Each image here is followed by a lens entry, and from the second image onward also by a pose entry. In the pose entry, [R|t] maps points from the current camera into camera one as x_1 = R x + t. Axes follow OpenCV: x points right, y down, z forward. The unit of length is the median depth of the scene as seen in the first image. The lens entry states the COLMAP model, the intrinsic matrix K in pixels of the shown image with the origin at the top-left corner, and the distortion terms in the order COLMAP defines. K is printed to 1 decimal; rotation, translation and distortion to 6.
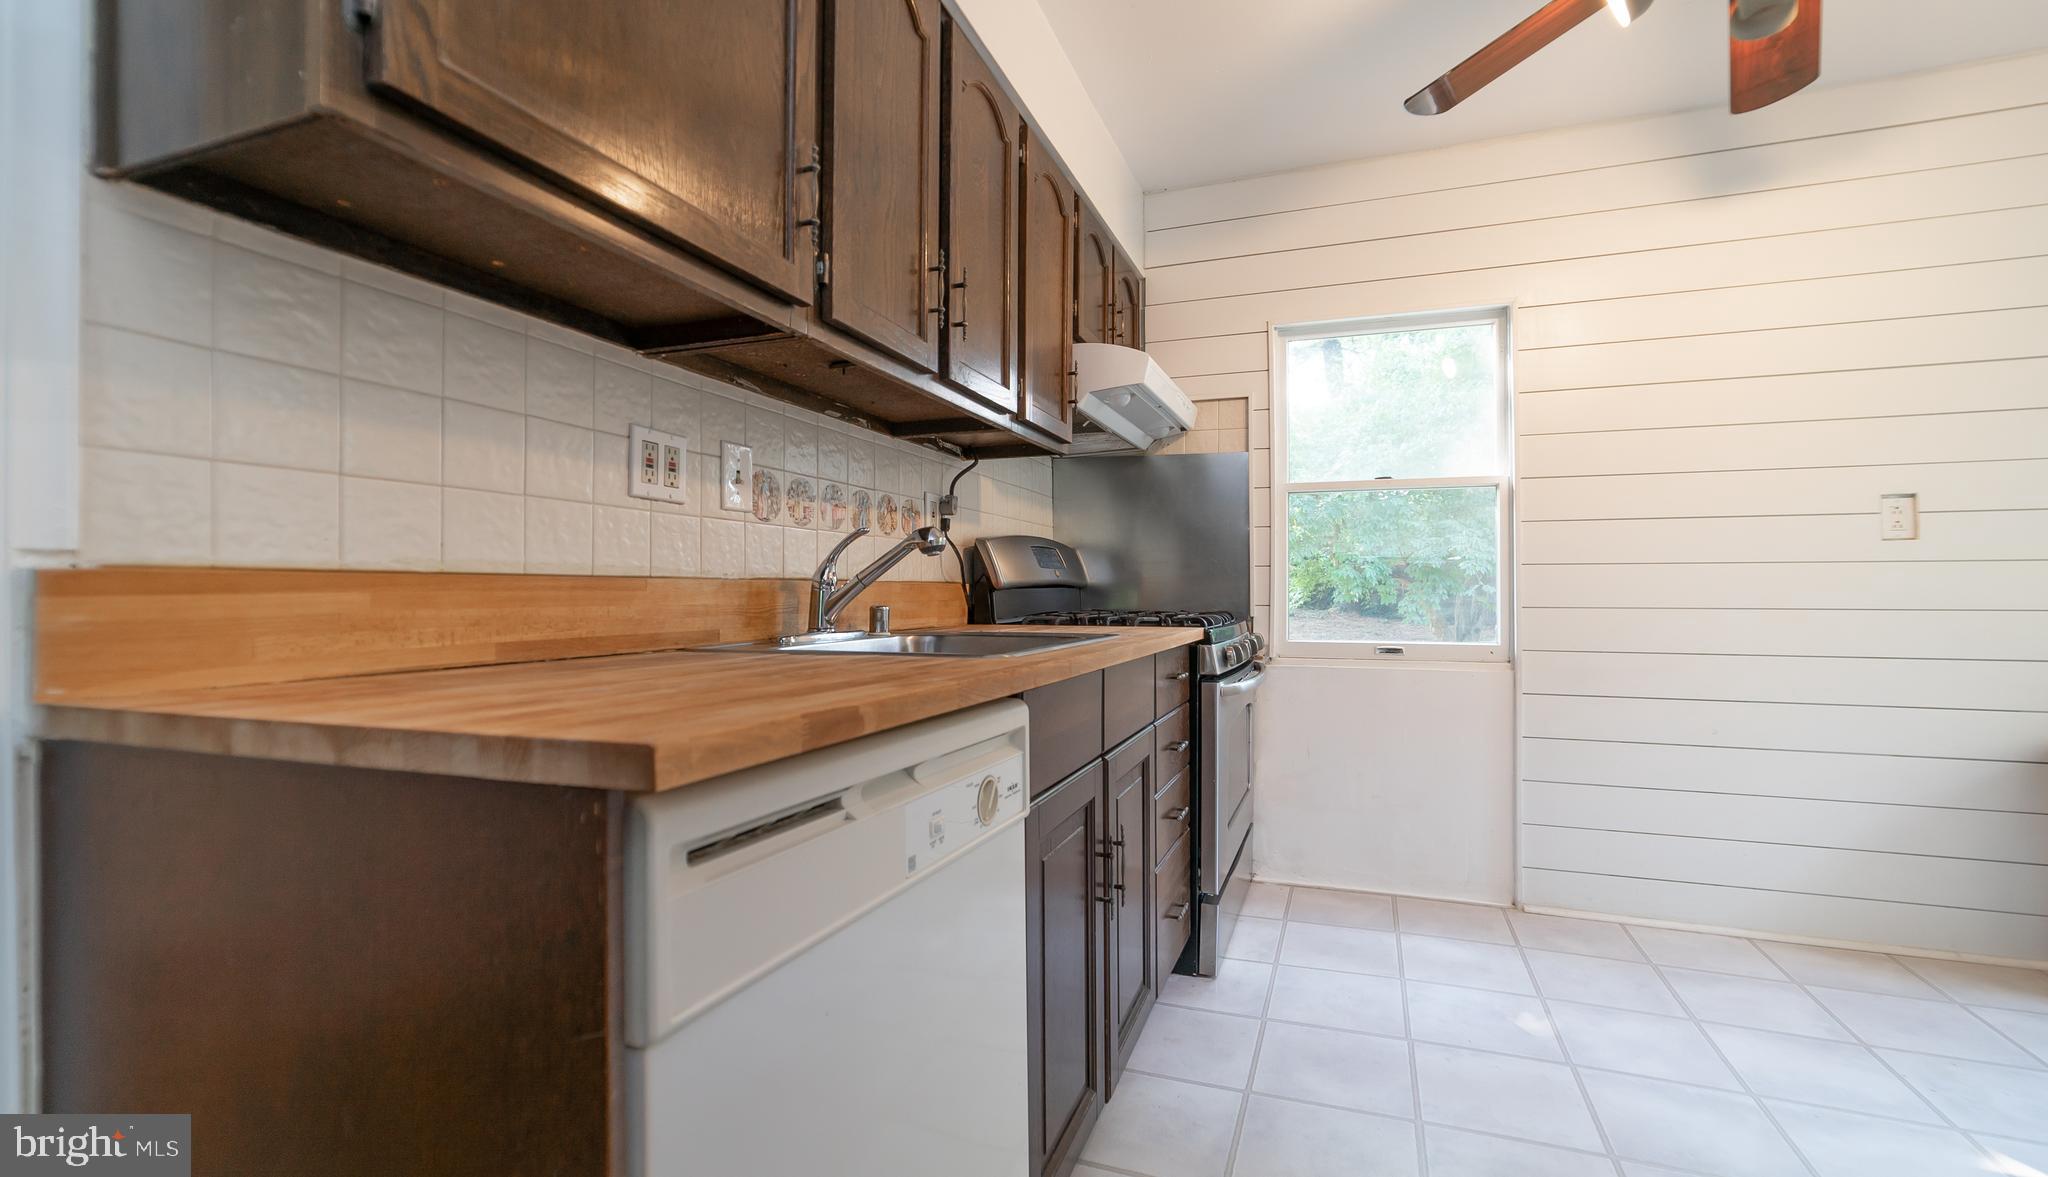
lens RADIAL K [[696.2, 0, 1187.8], [0, 696.2, 568.6], [0, 0, 1]] dist [-0.006606, -0.000012]
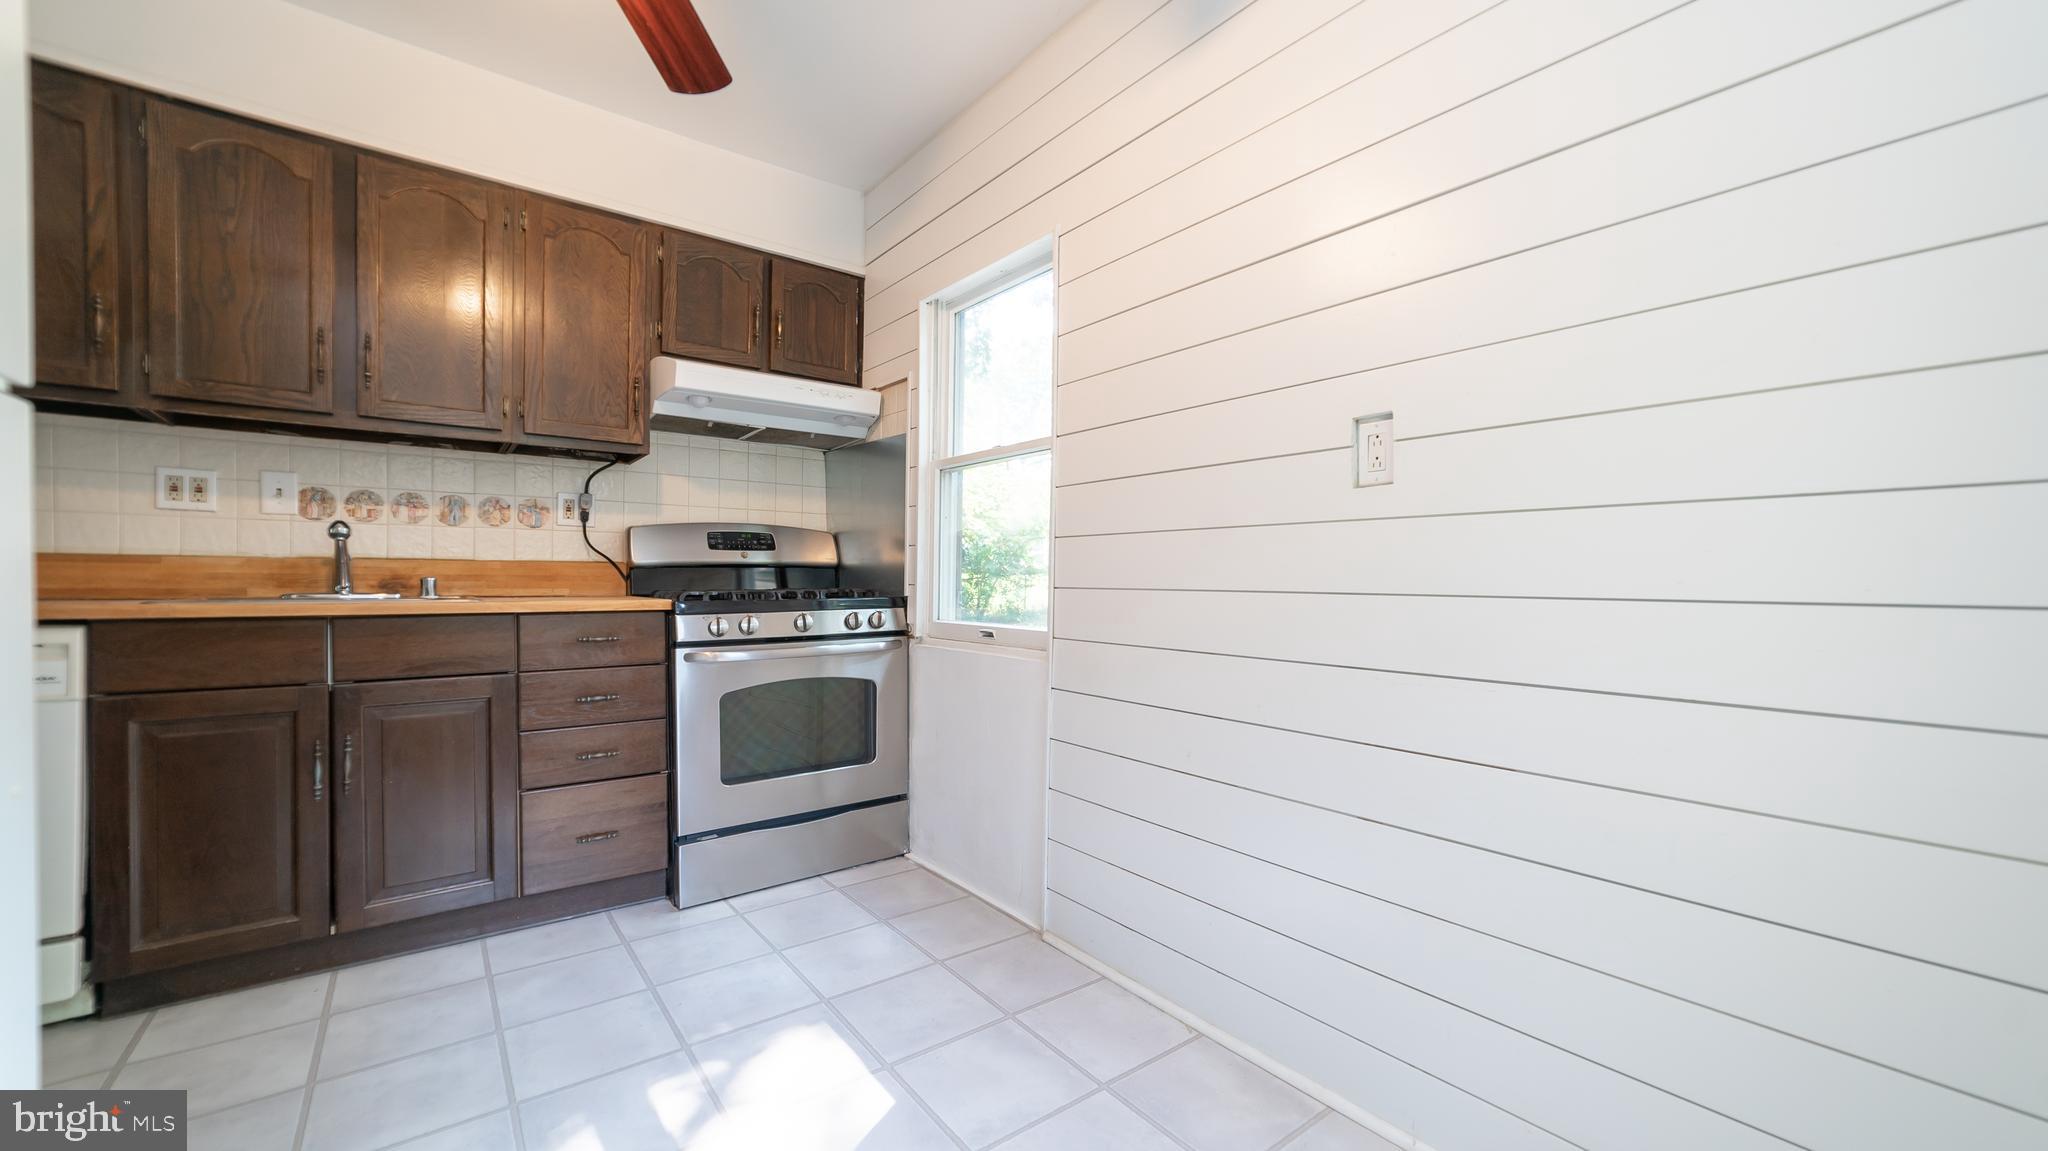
lens RADIAL K [[706.9, 0, 1014.8], [0, 706.9, 567.3], [0, 0, 1]] dist [-0.009171, 0.005608]
pose [[0.878298, -0.002420, -0.478108, 1.412231], [0.010646, 0.999838, 0.014495, 0.028103], [0.477995, -0.017821, 0.878182, 0.351298]]
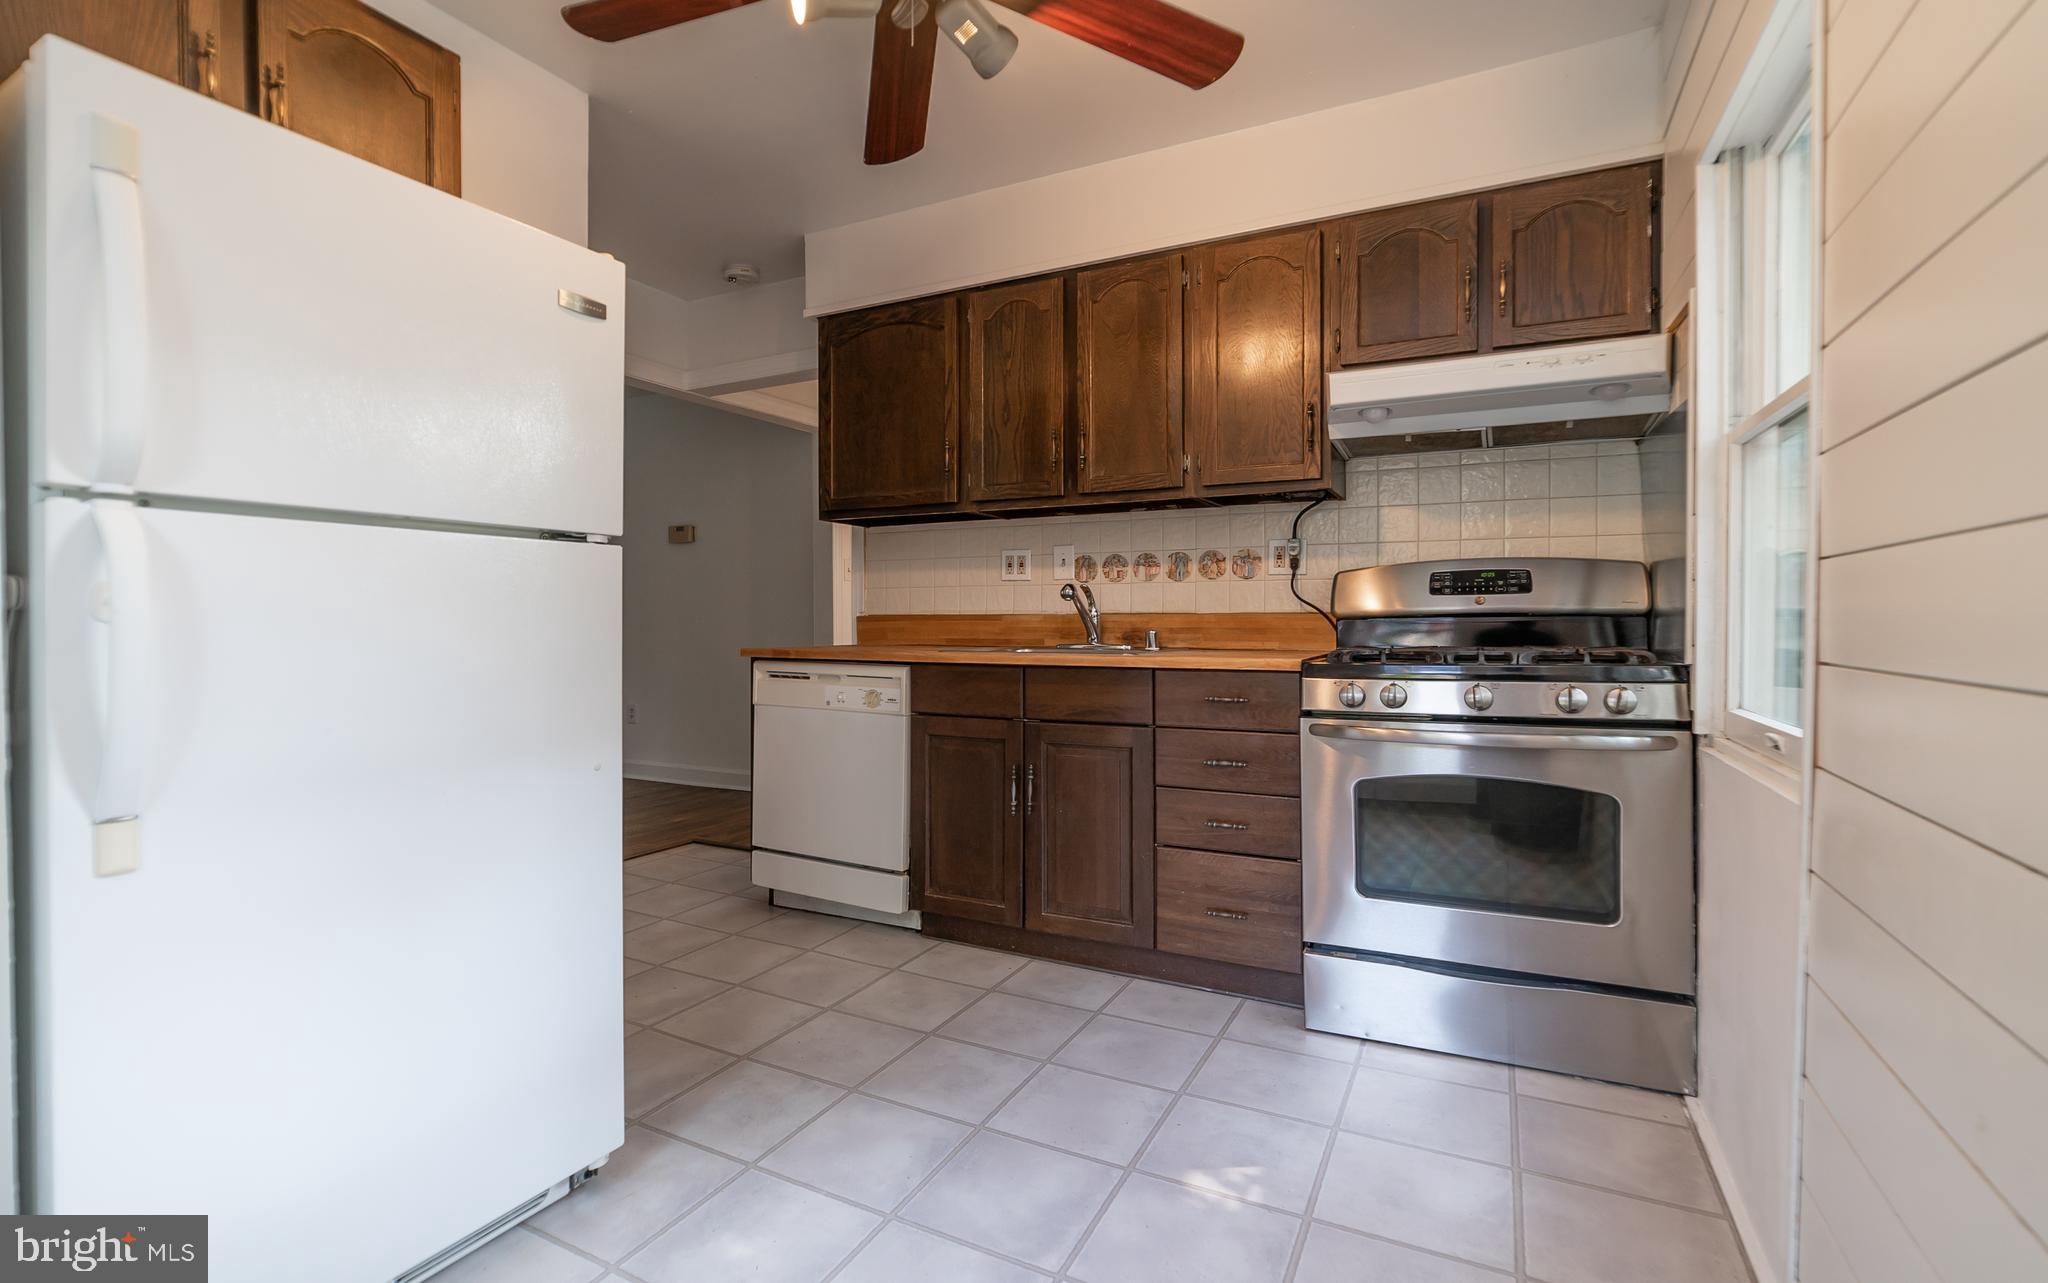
lens RADIAL K [[878.9, 0, 1119.9], [0, 878.9, 594.0], [0, 0, 1]] dist [-0.013644, 0.000058]
pose [[0.036251, -0.025419, -0.999019, 1.638823], [0.032971, 0.999163, -0.024226, 0.019914], [0.998799, -0.032060, 0.037059, 0.953373]]
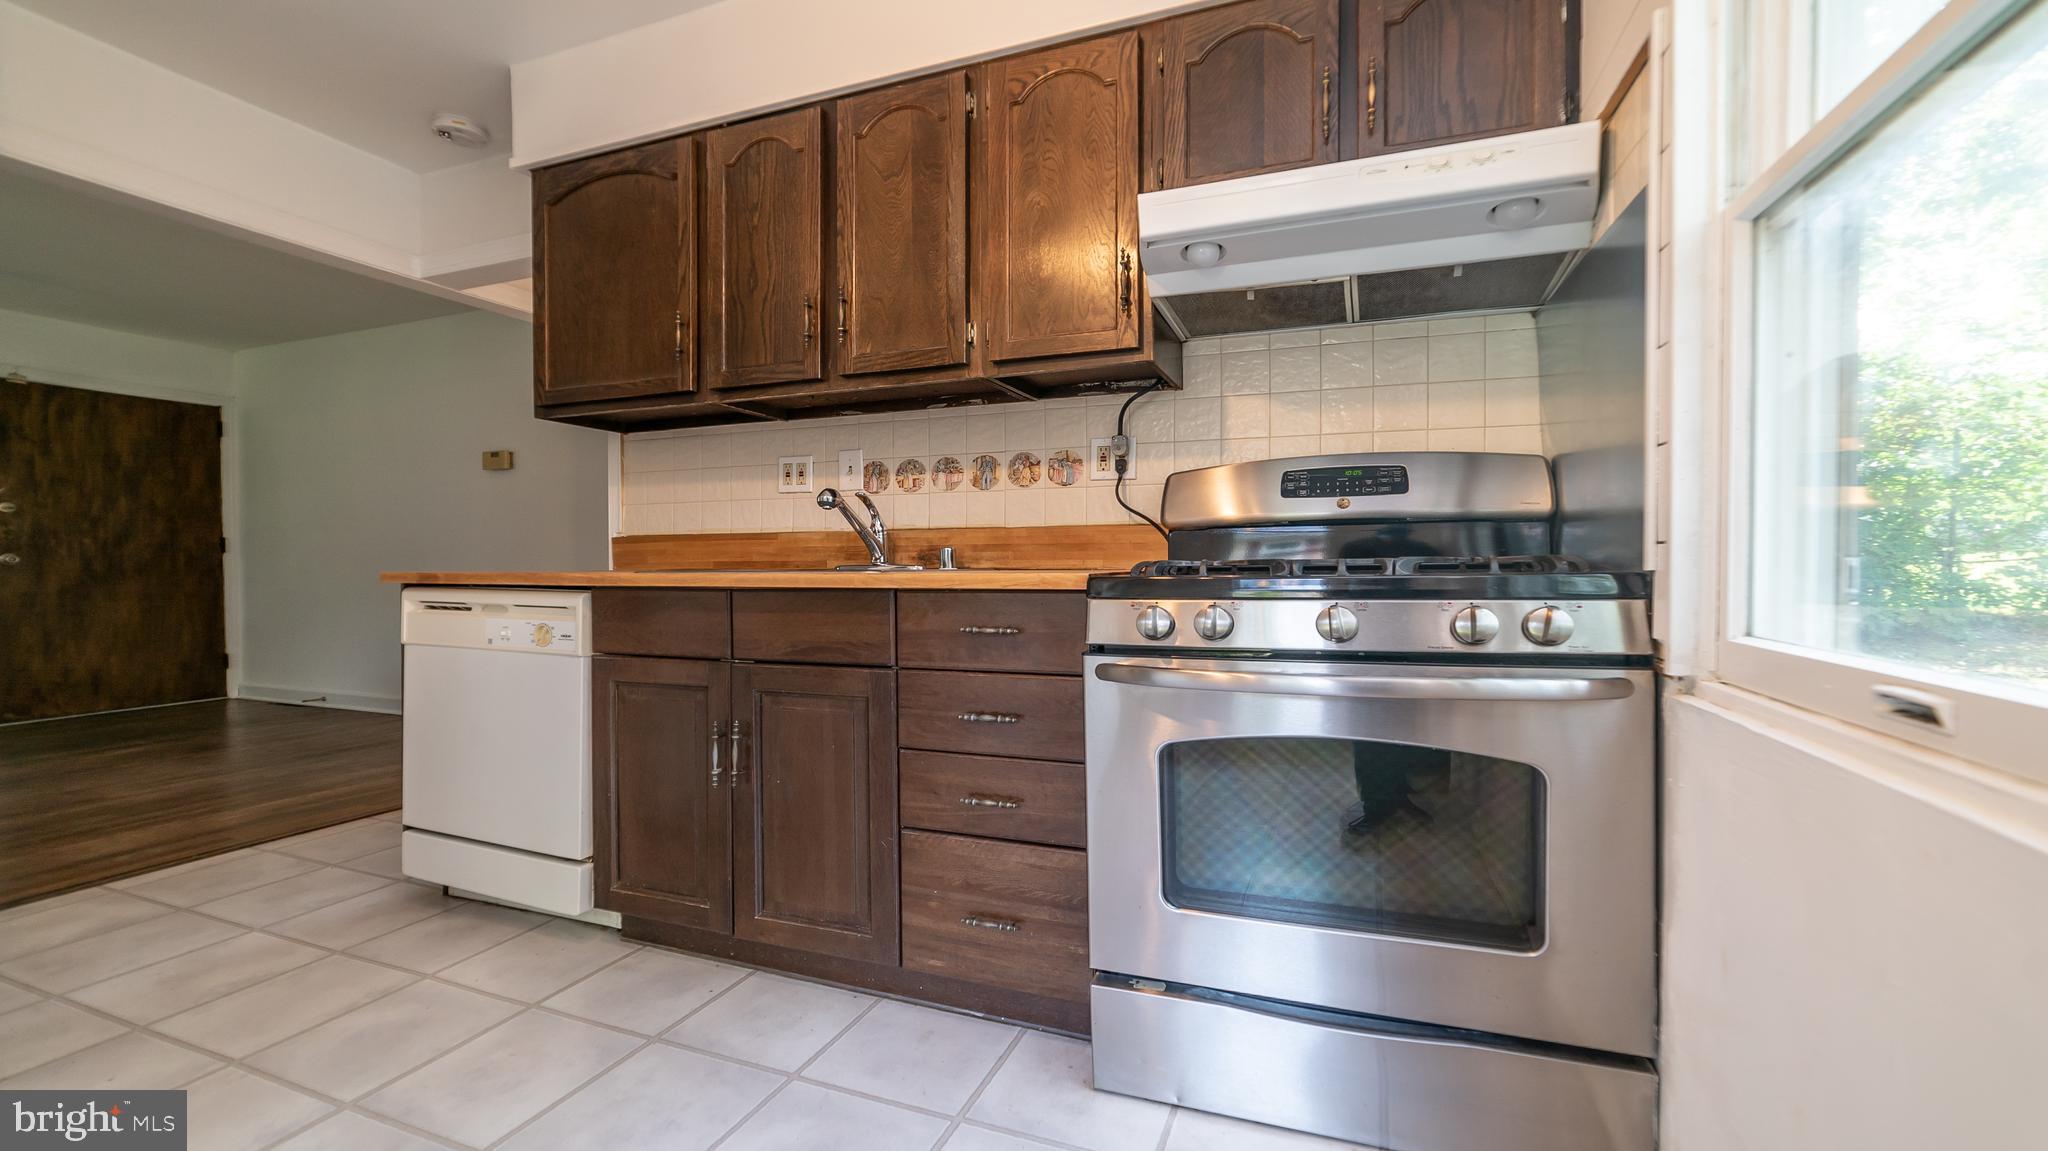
lens RADIAL K [[723.8, 0, 1047.0], [0, 723.8, 563.6], [0, 0, 1]] dist [-0.011159, 0.000060]
pose [[0.026361, 0.006675, -0.999630, 0.978094], [0.046770, 0.998874, 0.007903, 0.089270], [0.998558, -0.046961, 0.026019, 1.266621]]
